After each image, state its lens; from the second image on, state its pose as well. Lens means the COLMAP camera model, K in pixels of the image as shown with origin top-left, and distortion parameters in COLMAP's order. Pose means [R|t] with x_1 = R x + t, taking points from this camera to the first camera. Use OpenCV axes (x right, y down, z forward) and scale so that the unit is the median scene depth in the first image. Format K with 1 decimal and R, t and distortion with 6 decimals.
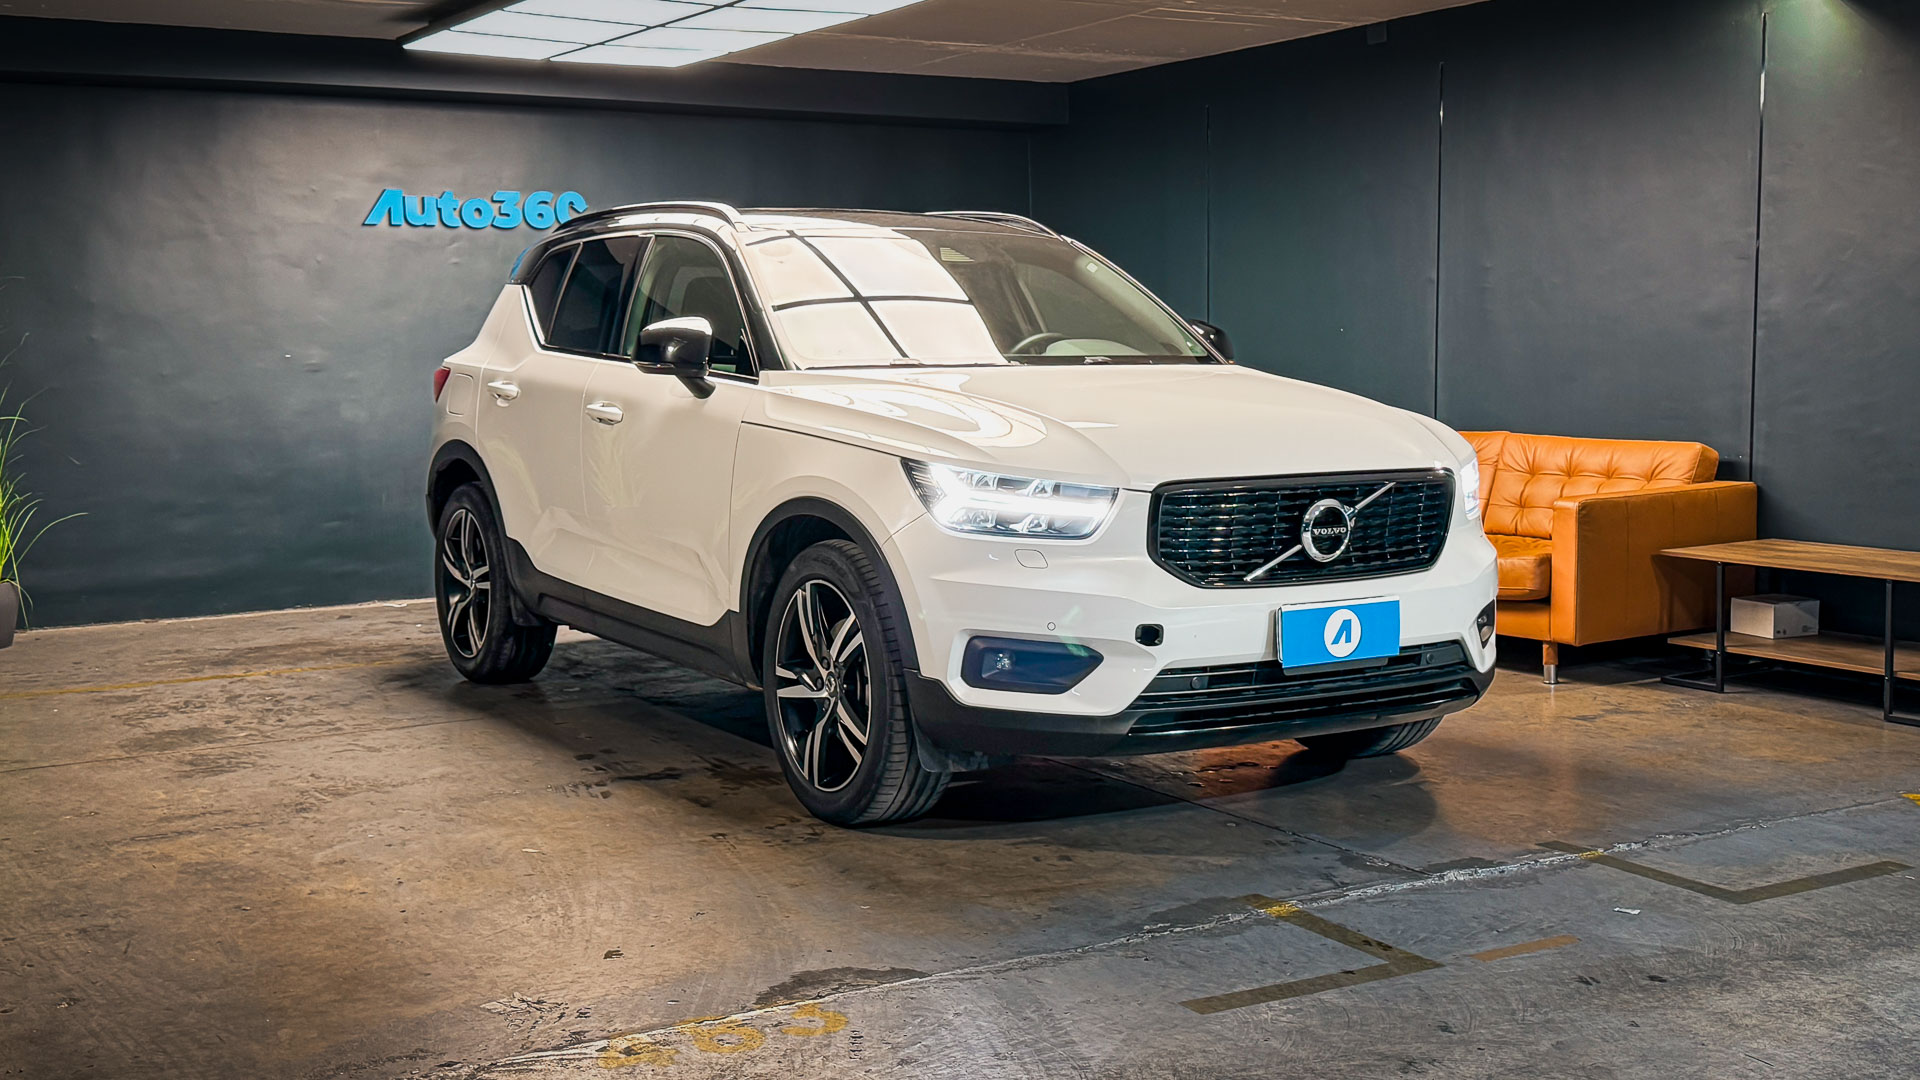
lens RADIAL K [[1941.4, 0, 962.6], [0, 1941.4, 558.0], [0, 0, 1]] dist [0.065311, 0.000000]
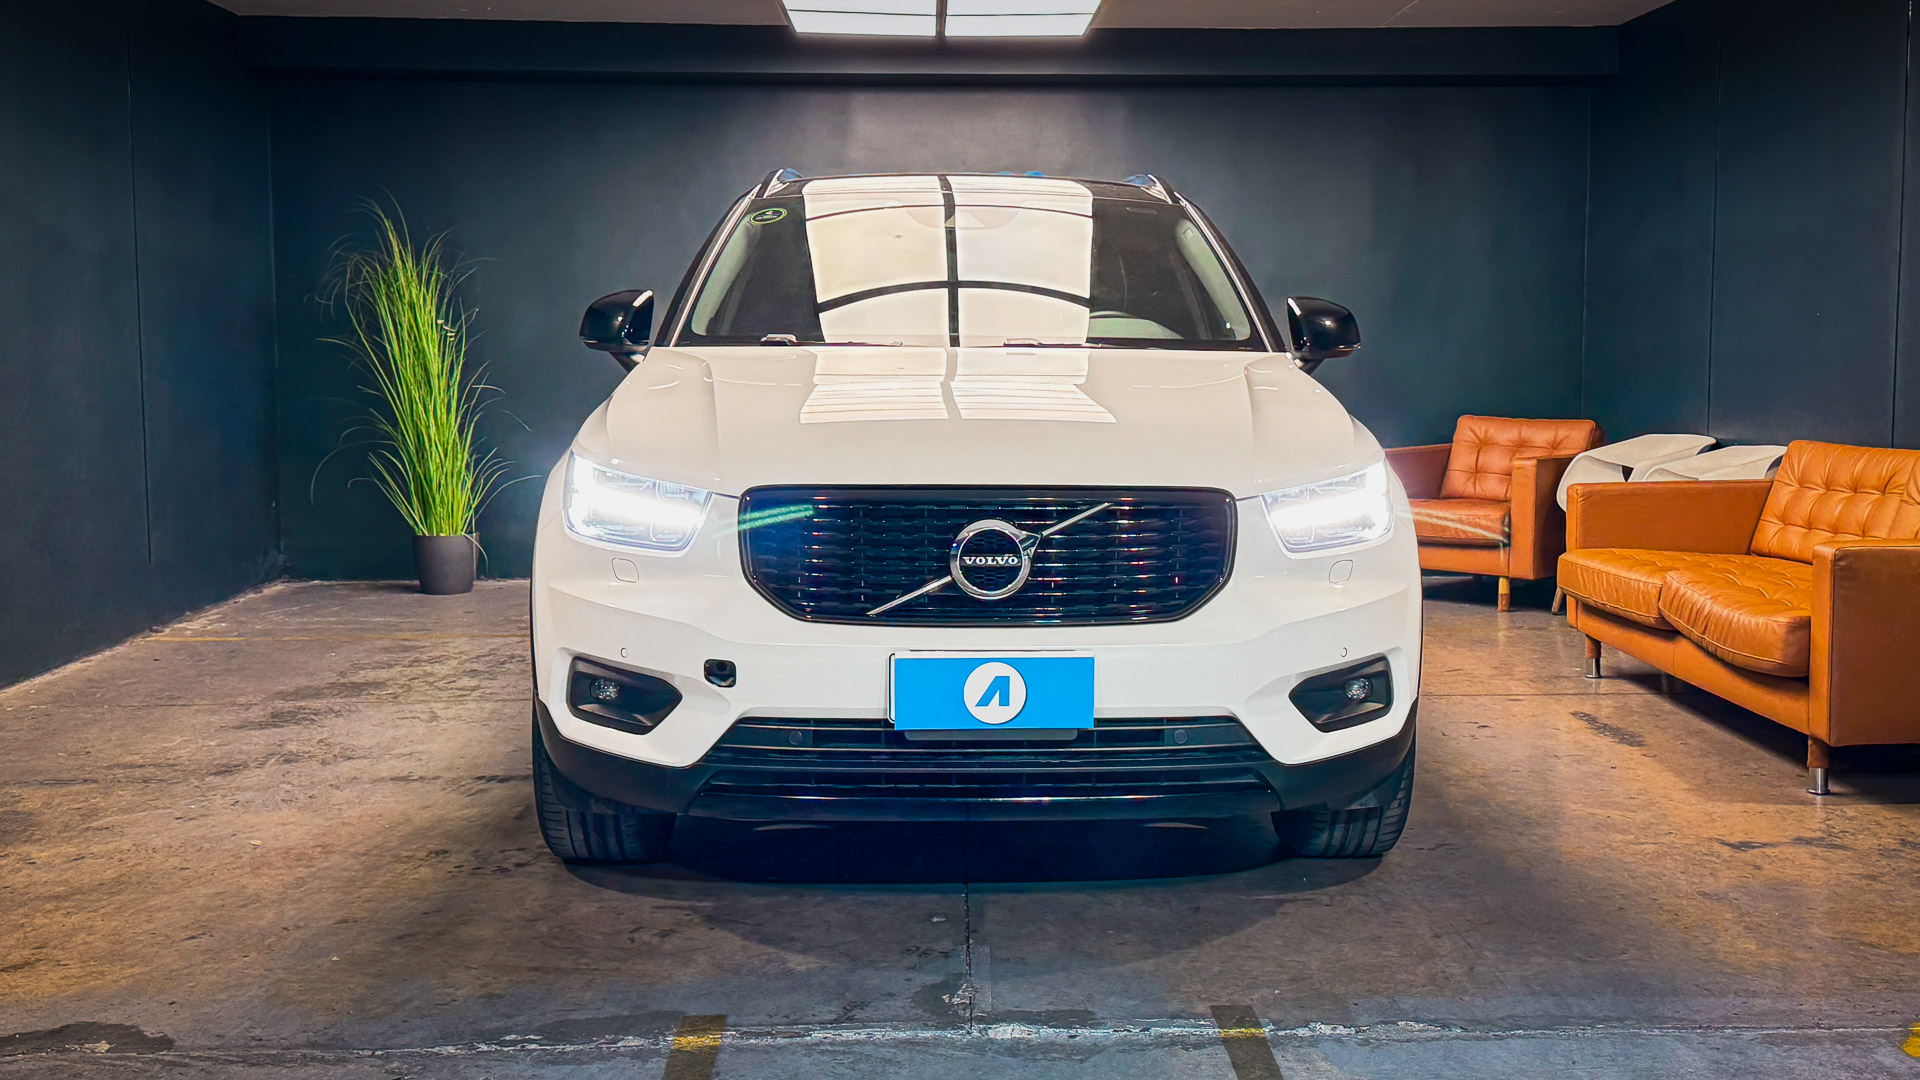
lens RADIAL K [[1941.4, 0, 960.7], [0, 1941.4, 522.7], [0, 0, 1]] dist [0.065311, 0.000000]
pose [[0.904493, 0.056520, -0.422727, 0.512469], [-0.061746, 0.998091, 0.001330, -0.029656], [0.421995, 0.024899, 0.906256, 0.296913]]
